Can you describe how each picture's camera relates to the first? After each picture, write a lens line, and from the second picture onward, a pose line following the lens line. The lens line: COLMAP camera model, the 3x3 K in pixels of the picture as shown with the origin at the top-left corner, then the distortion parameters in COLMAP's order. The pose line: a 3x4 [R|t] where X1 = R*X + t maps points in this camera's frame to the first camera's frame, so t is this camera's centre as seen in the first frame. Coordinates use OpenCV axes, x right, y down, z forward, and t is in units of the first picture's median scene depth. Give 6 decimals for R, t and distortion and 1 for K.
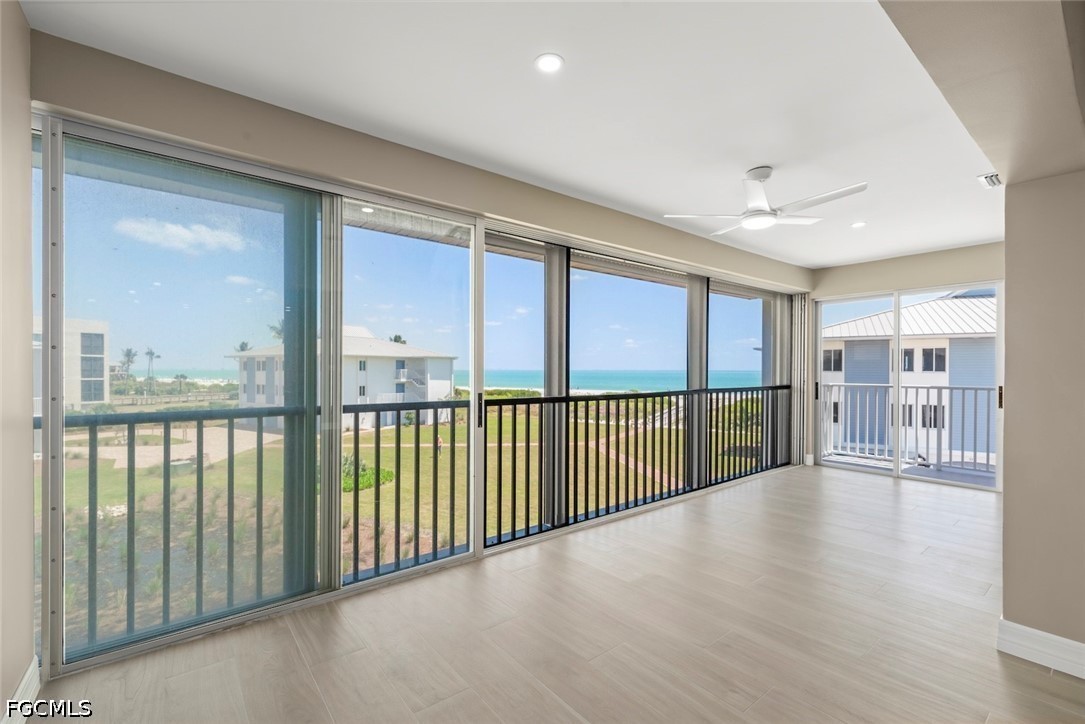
lens RADIAL K [[469.5, 0, 540.2], [0, 469.5, 370.8], [0, 0, 1]] dist [0.003568, 0.000226]
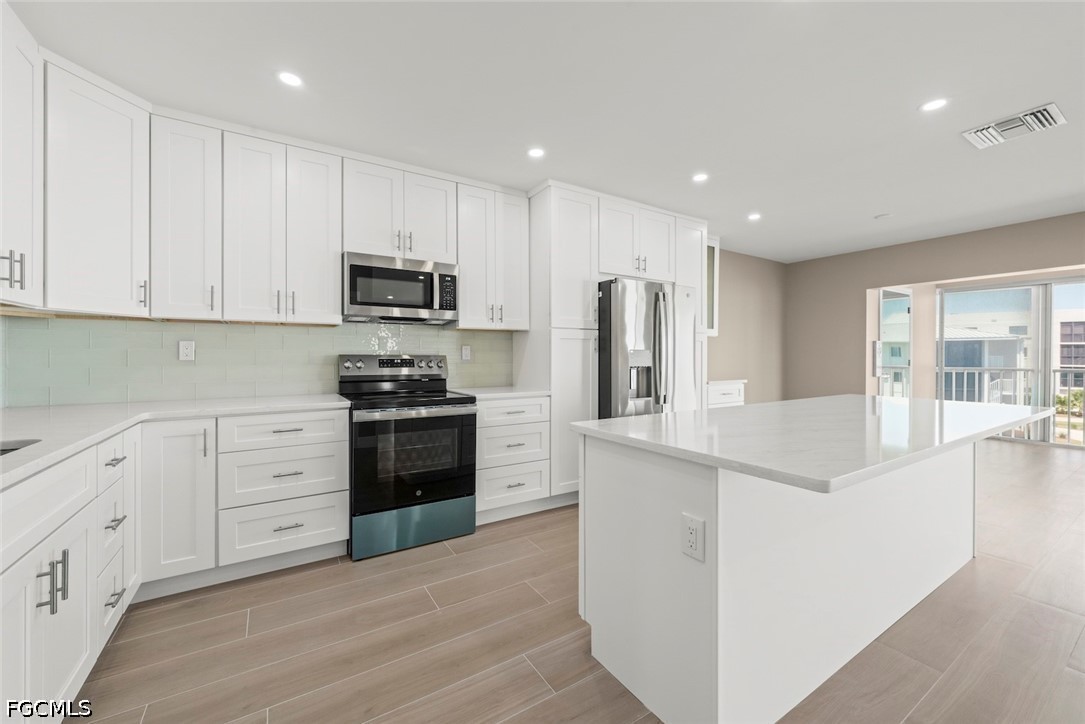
lens RADIAL K [[426.8, 0, 544.3], [0, 426.8, 357.3], [0, 0, 1]] dist [0.000002, 0.000026]
pose [[-0.096929, 0.003418, -0.995285, 0.269068], [-0.005084, 0.999979, 0.003930, 0.002407], [0.995278, 0.005441, -0.096909, -0.185520]]
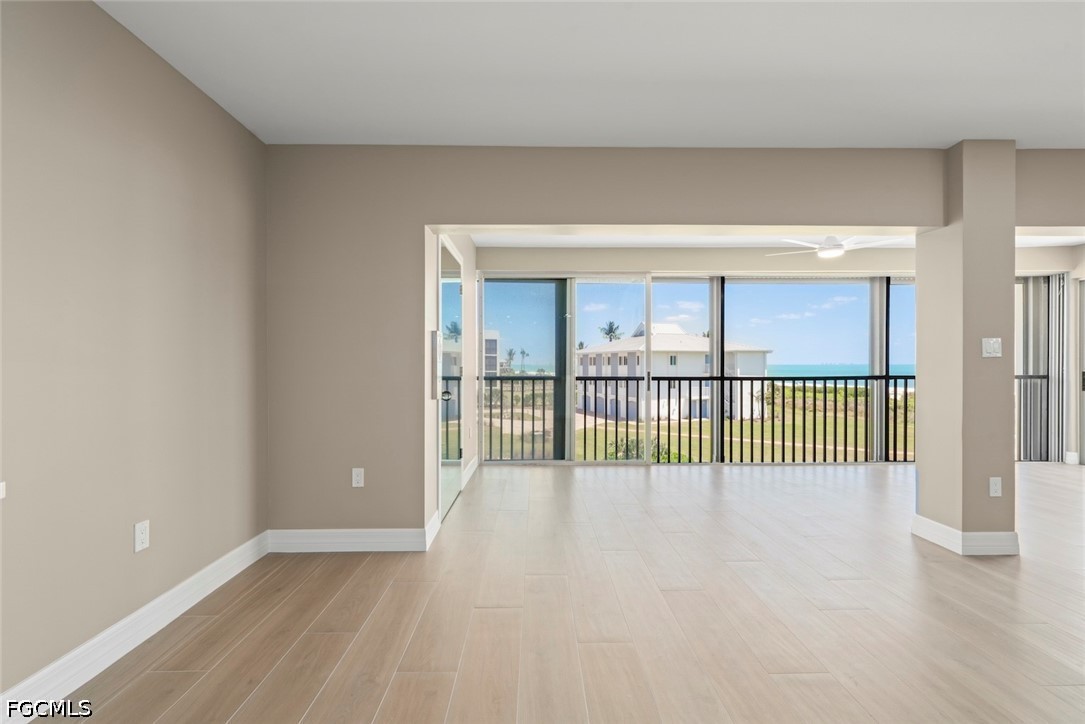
lens RADIAL K [[469.5, 0, 537.6], [0, 469.5, 370.6], [0, 0, 1]] dist [0.003568, 0.000226]
pose [[0.789110, 0.004870, -0.614232, 0.099134], [0.001545, 0.999950, 0.009912, 0.003466], [0.614249, -0.008771, 0.789063, -0.104001]]
